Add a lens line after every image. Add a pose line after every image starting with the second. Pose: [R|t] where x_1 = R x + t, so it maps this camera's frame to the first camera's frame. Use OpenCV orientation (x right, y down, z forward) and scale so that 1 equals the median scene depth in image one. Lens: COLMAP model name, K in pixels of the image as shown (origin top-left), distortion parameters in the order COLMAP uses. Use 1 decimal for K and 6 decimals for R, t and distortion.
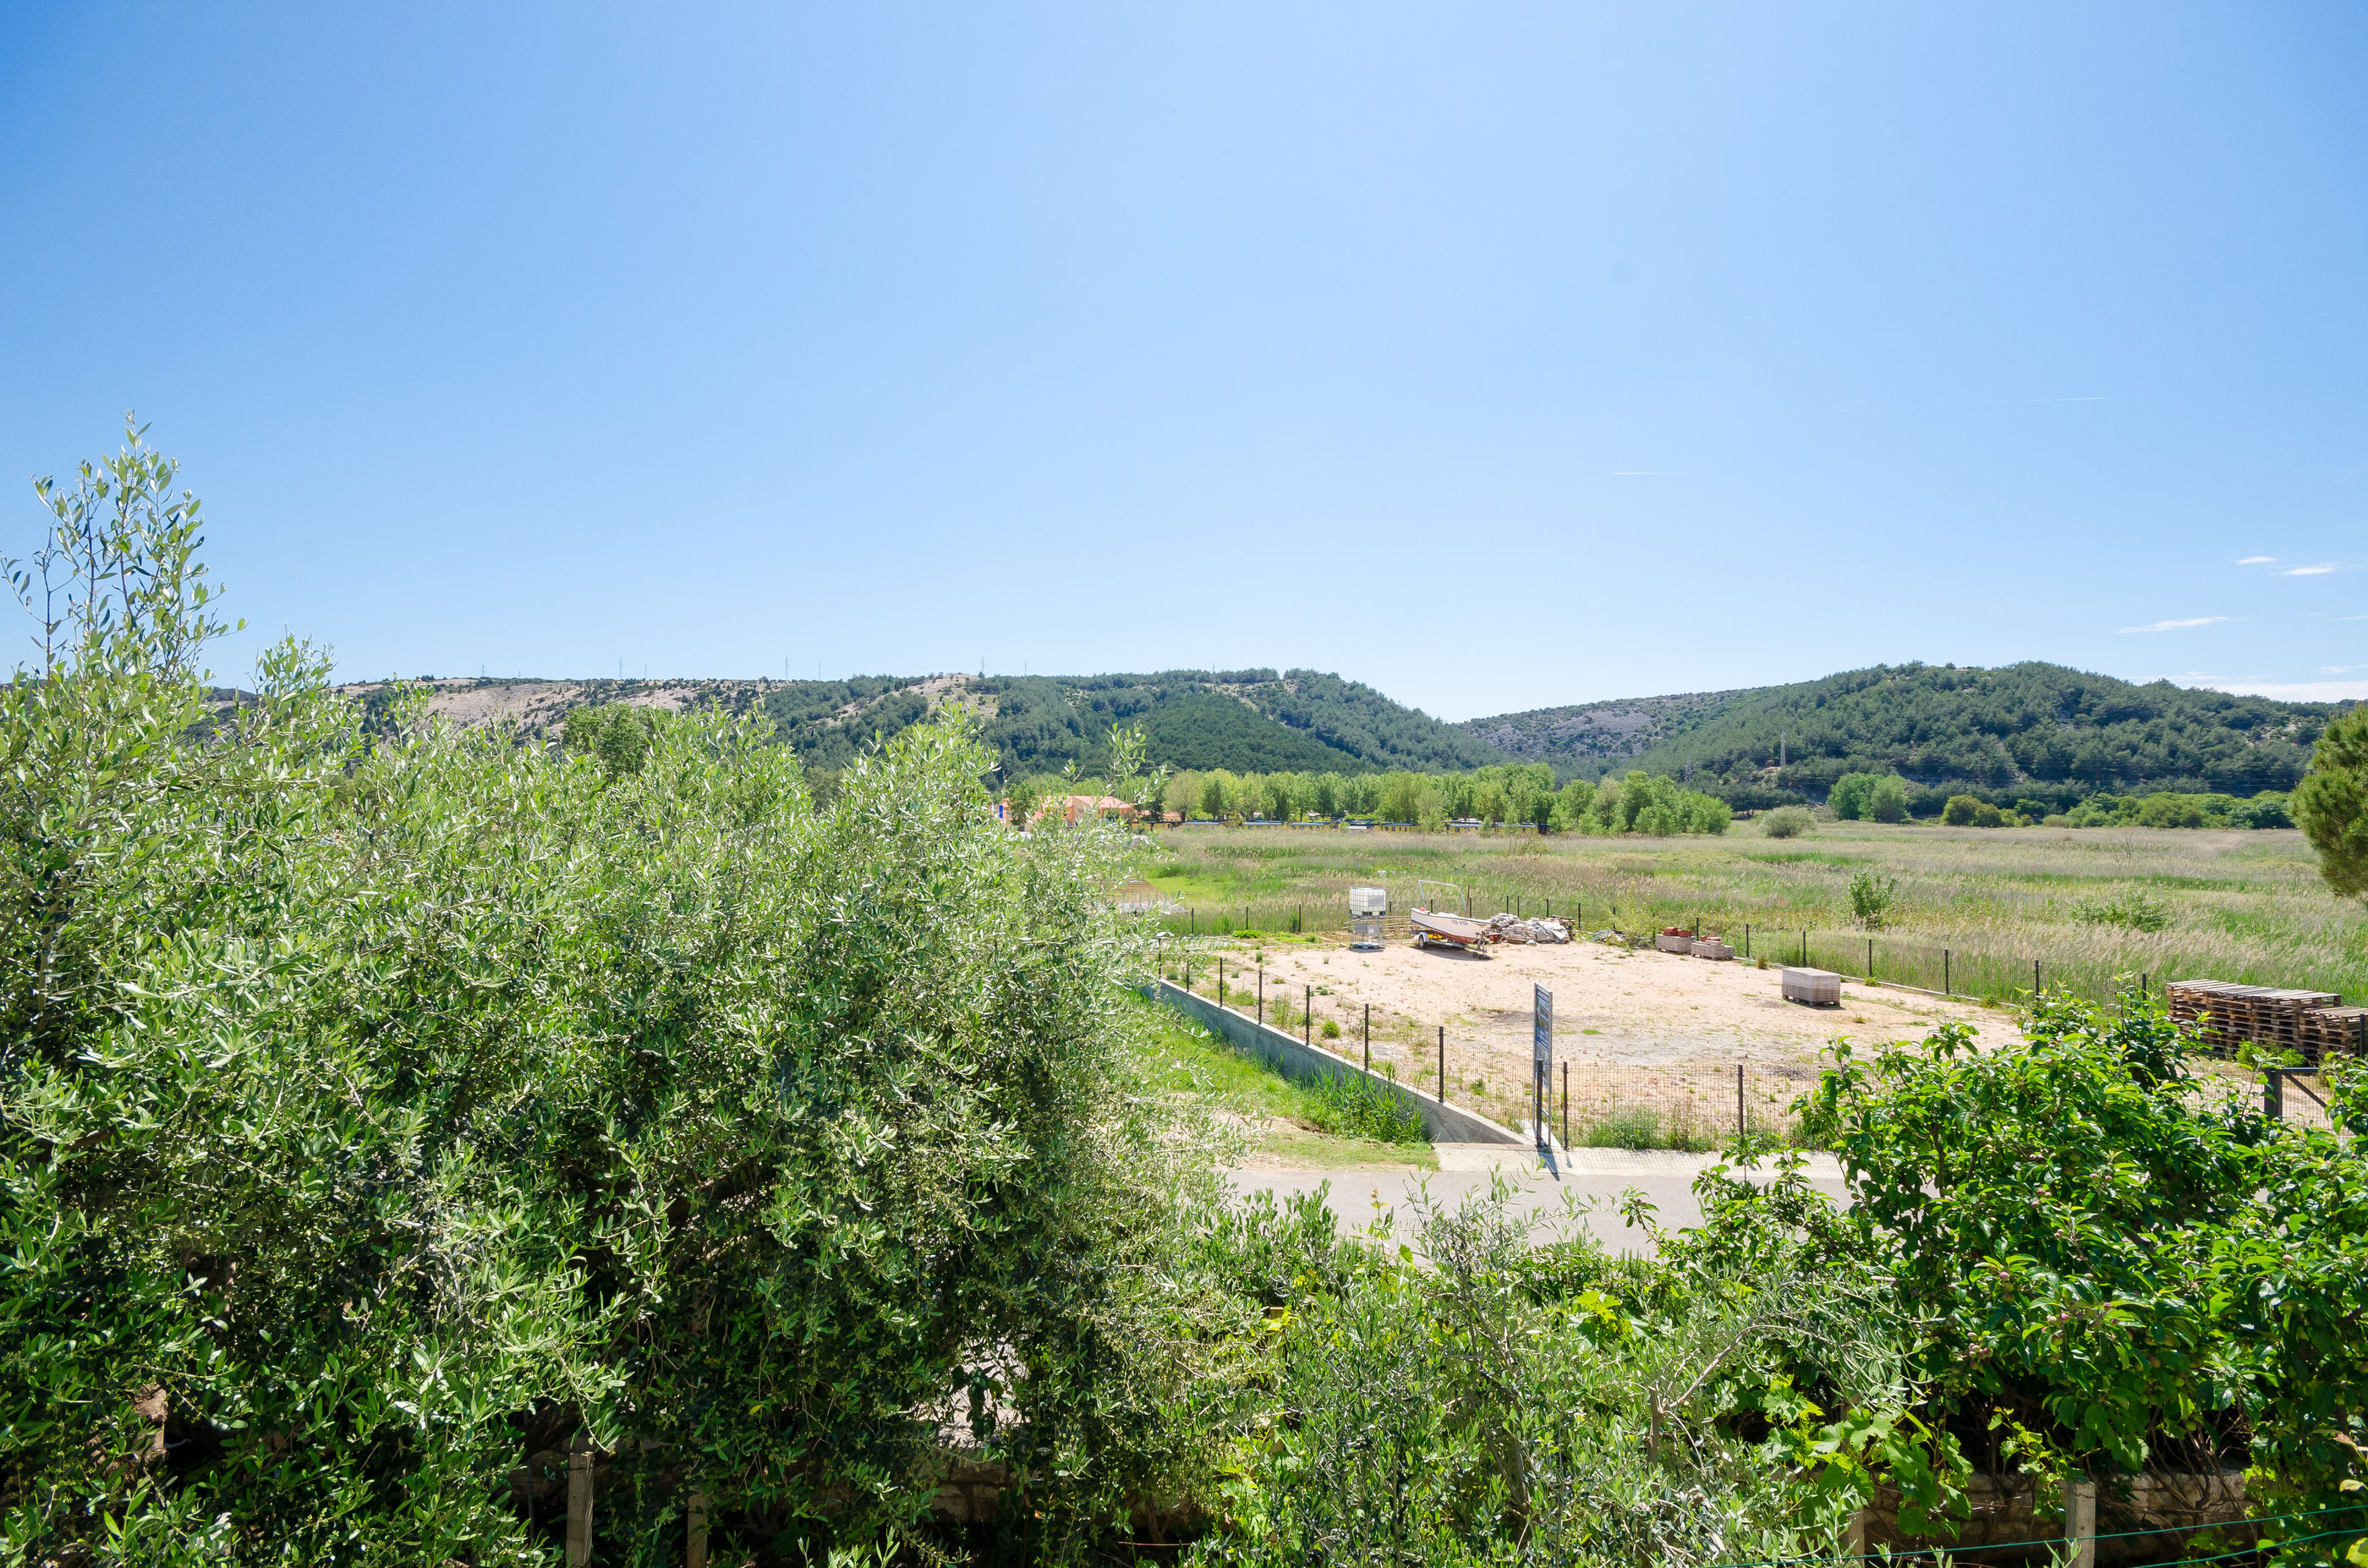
lens RADIAL K [[1062.6, 0, 1172.4], [0, 1062.6, 799.3], [0, 0, 1]] dist [0.009042, -0.003732]
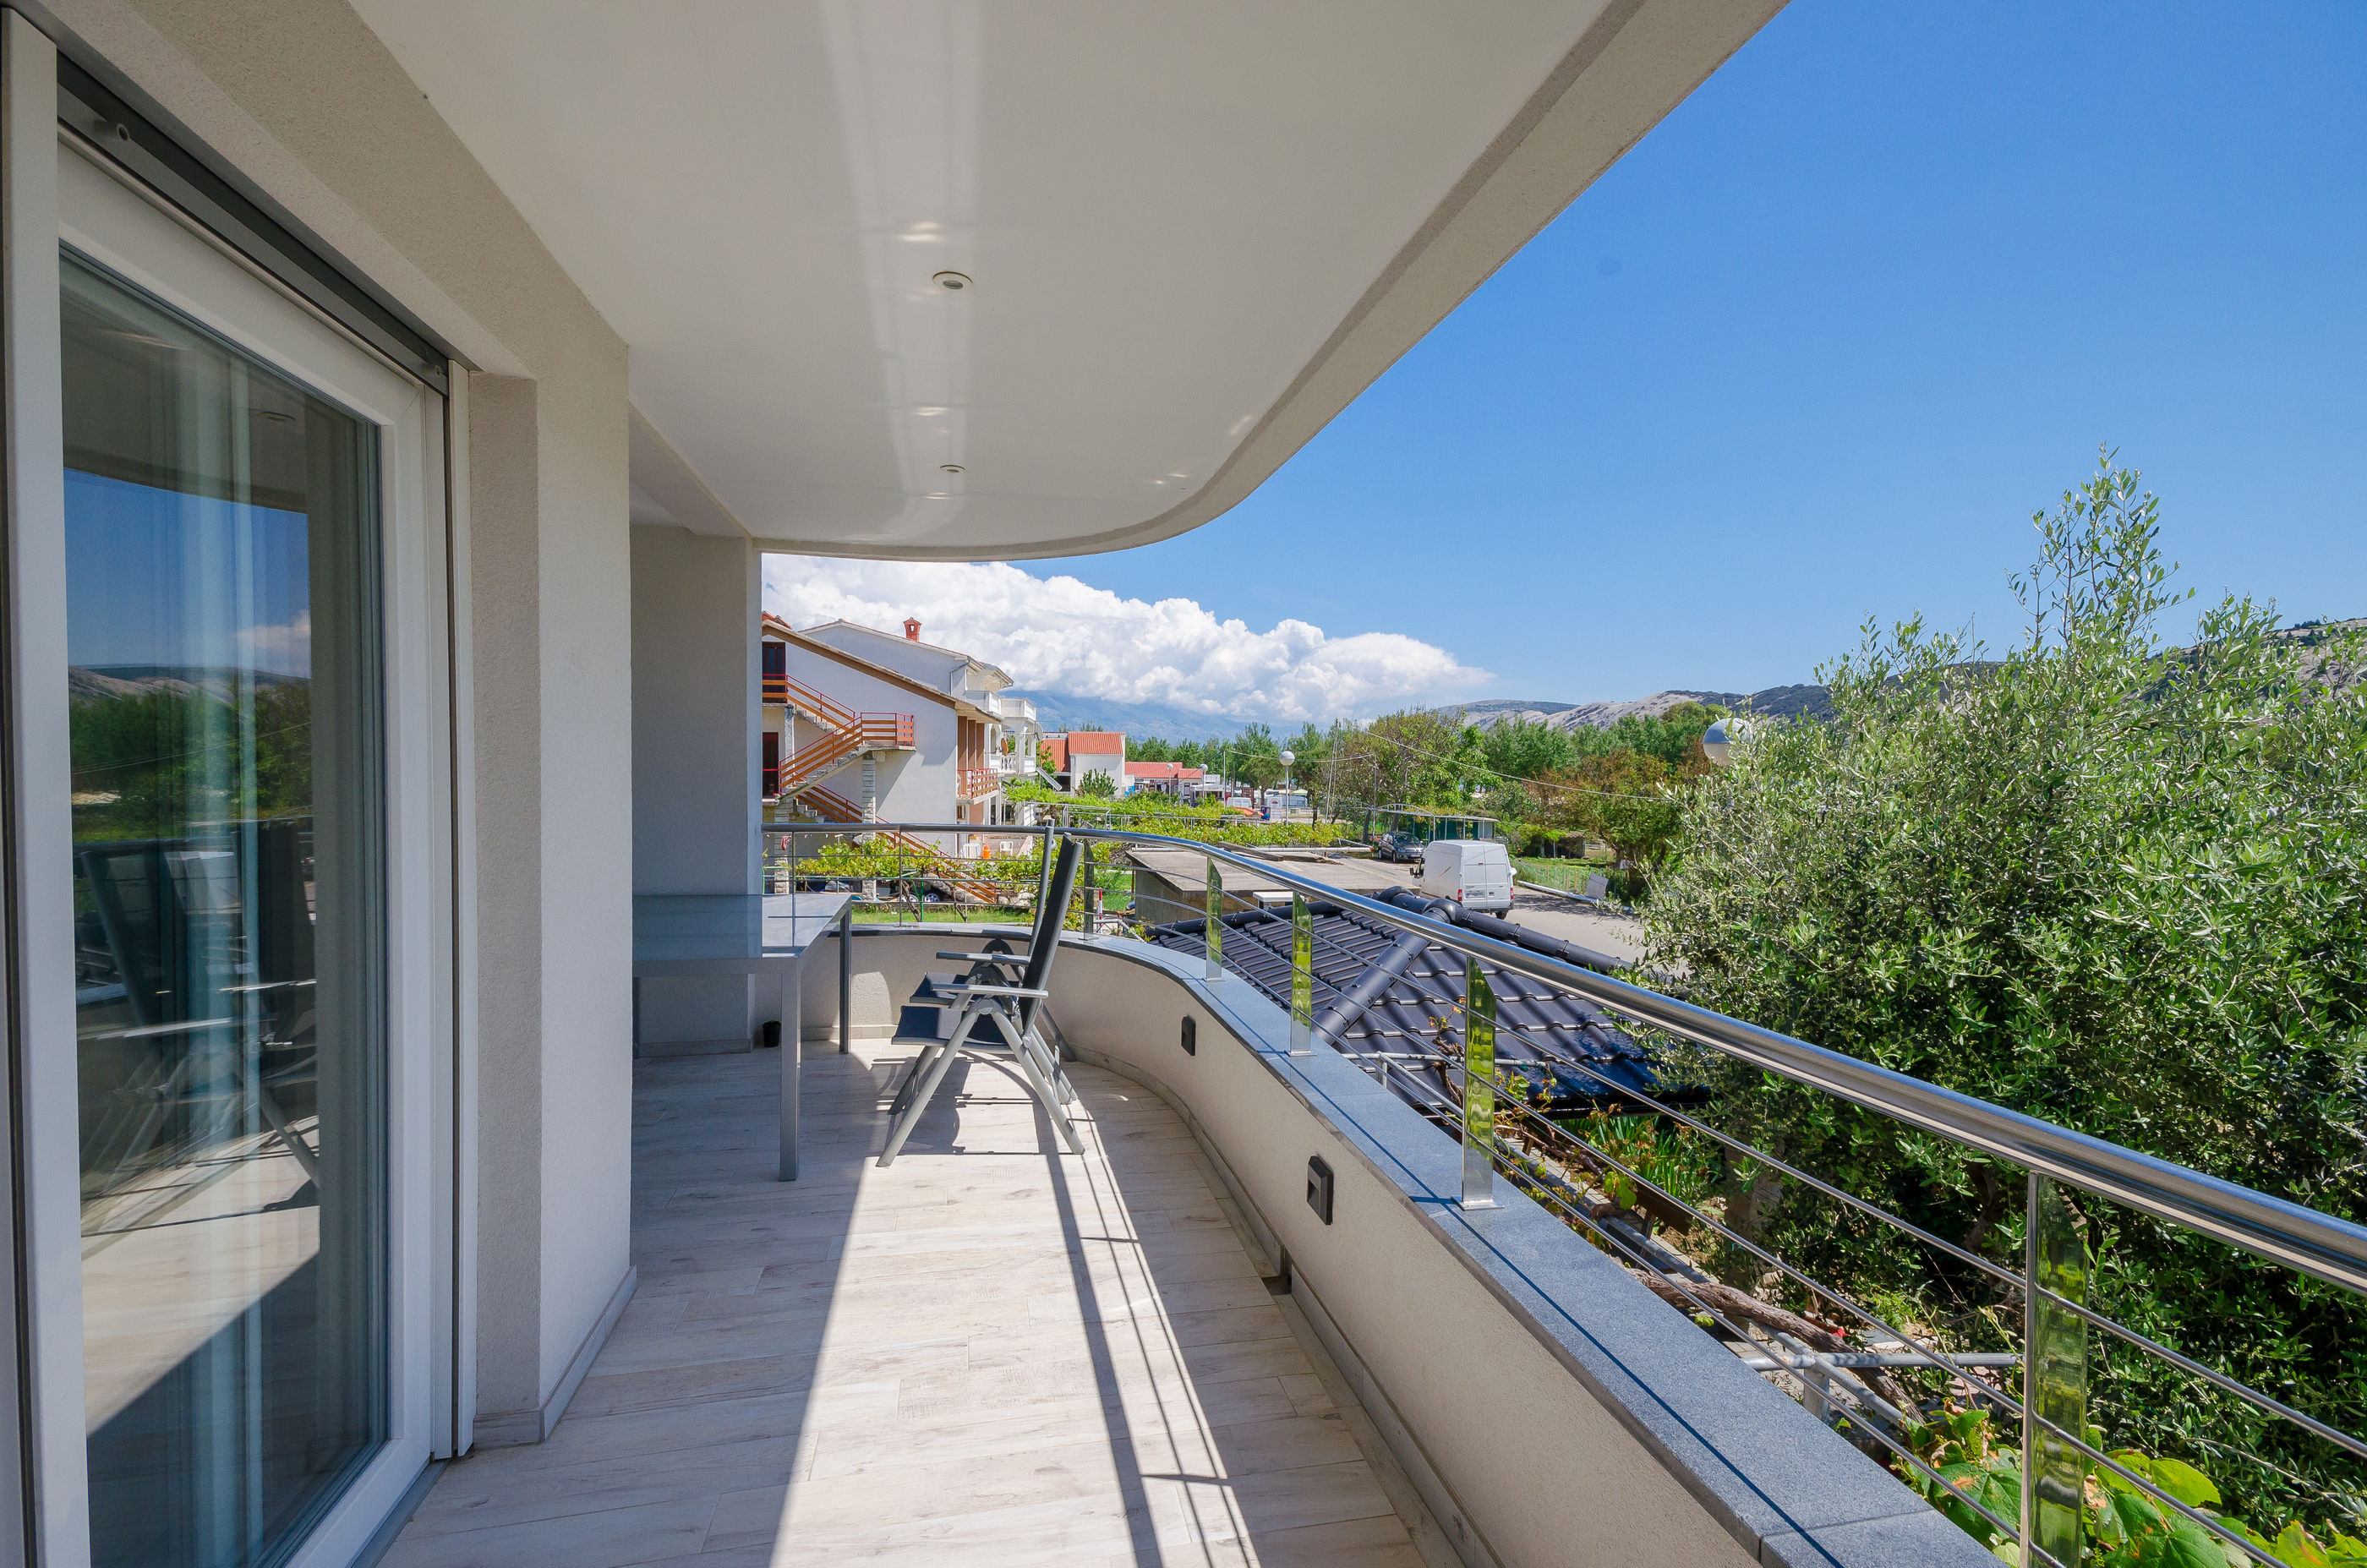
lens RADIAL K [[1062.1, 0, 1130.9], [0, 1062.1, 799.4], [0, 0, 1]] dist [0.009042, -0.003732]
pose [[0.143475, 0.027074, -0.989284, 0.154823], [-0.004043, 0.999633, 0.026770, 0.041652], [0.989646, 0.000159, 0.143532, -0.361693]]
